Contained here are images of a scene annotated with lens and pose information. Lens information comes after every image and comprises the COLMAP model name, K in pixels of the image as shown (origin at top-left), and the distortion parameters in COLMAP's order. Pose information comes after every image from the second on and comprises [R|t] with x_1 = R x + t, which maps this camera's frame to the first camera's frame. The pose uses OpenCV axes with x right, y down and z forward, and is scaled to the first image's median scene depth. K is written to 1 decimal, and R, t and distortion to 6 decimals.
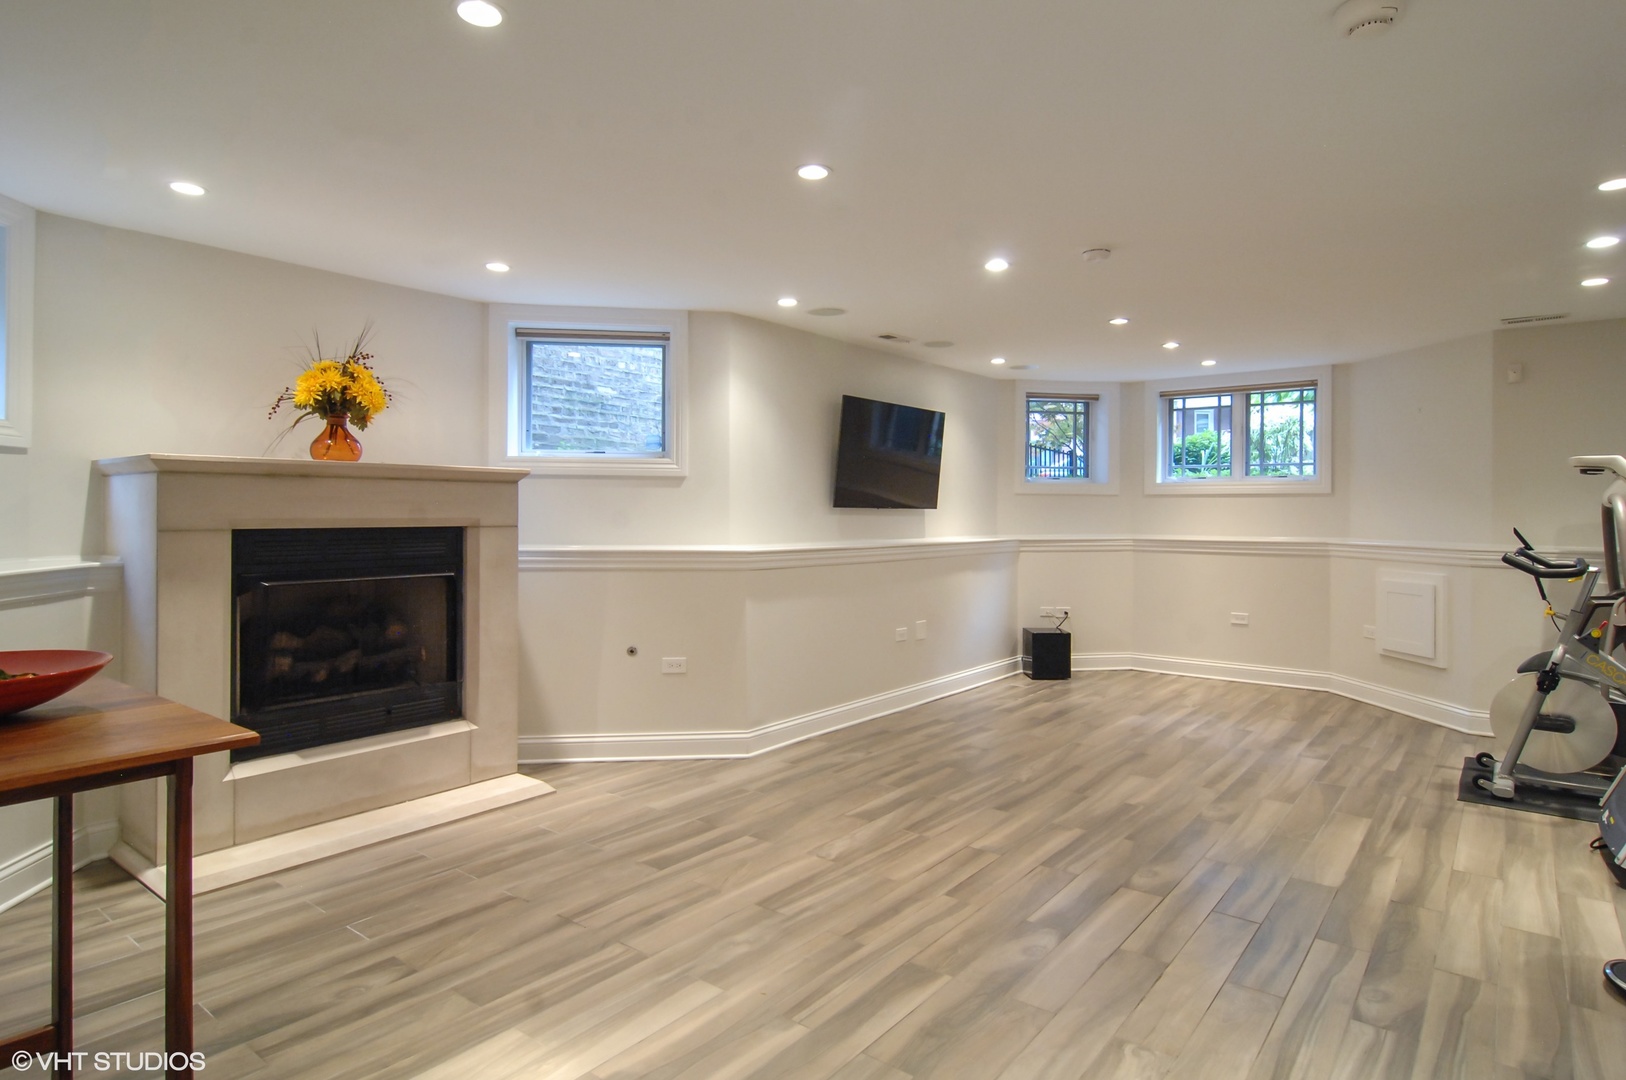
lens RADIAL K [[902.6, 0, 813.0], [0, 902.6, 540.0], [0, 0, 1]] dist [-0.004550, -0.001954]
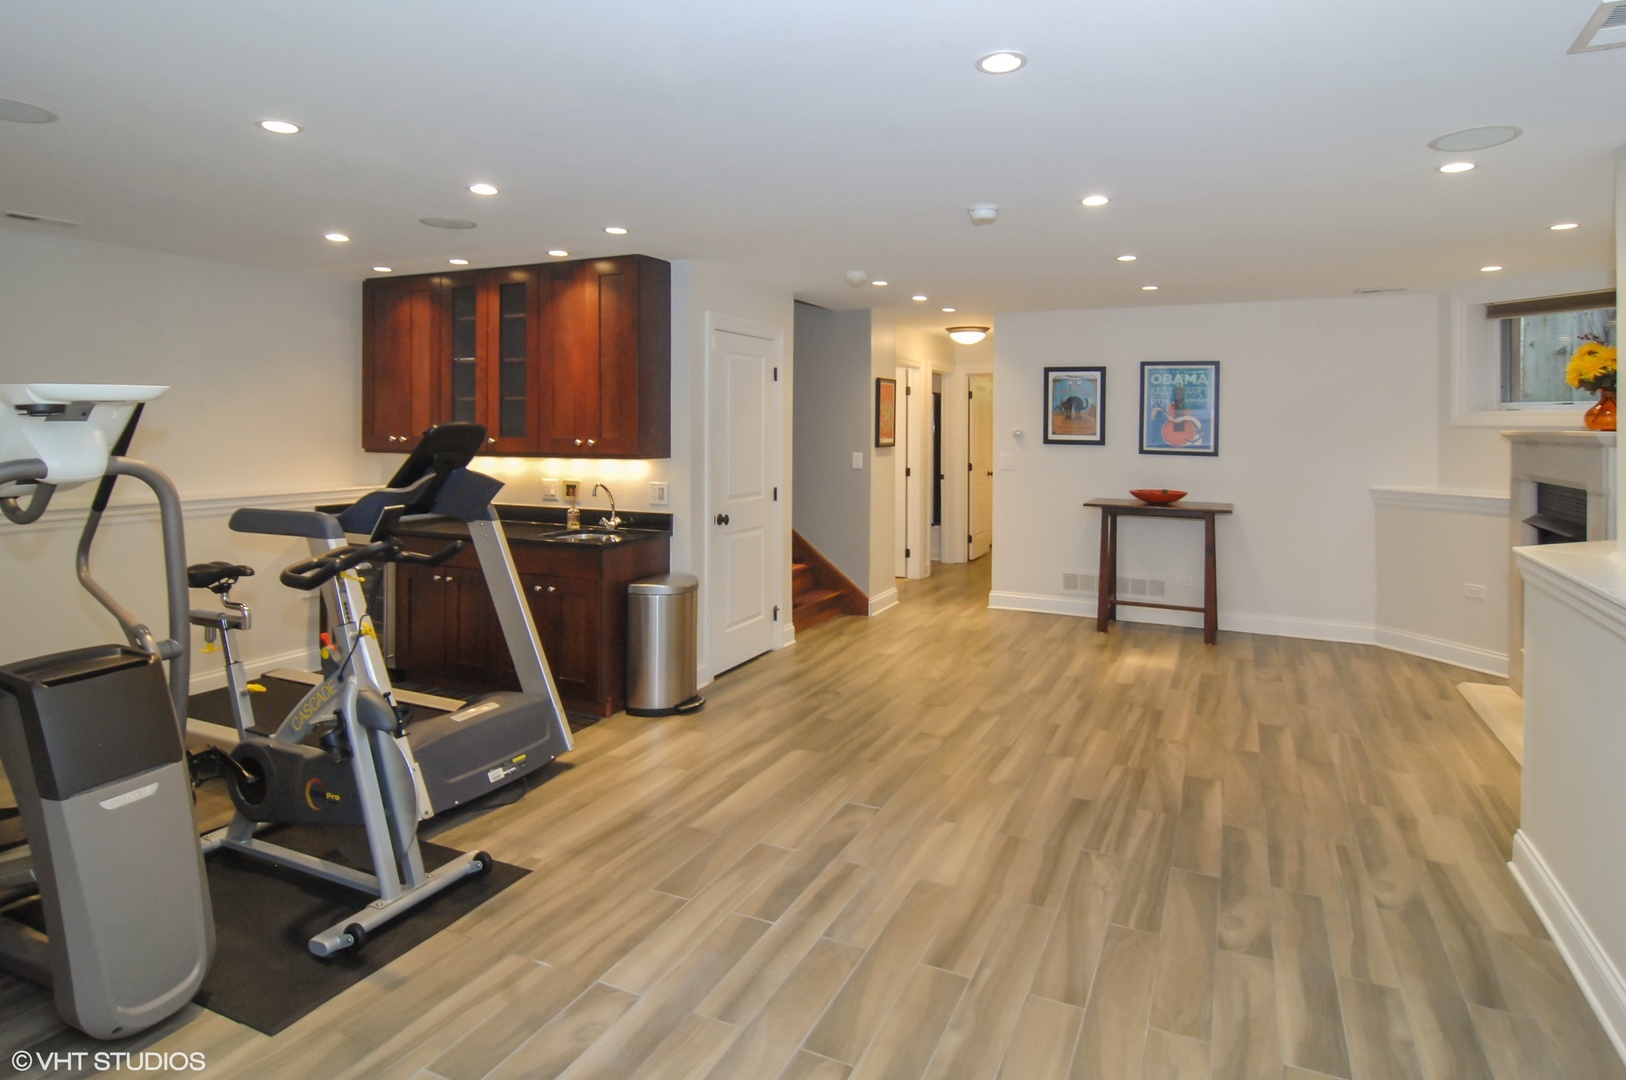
lens RADIAL K [[902.6, 0, 813.0], [0, 902.6, 540.0], [0, 0, 1]] dist [-0.004550, -0.001954]
pose [[-0.974611, 0.020373, -0.222978, 0.672121], [-0.015407, 0.987390, 0.157556, -0.103222], [0.223376, 0.156991, -0.962007, 1.774635]]
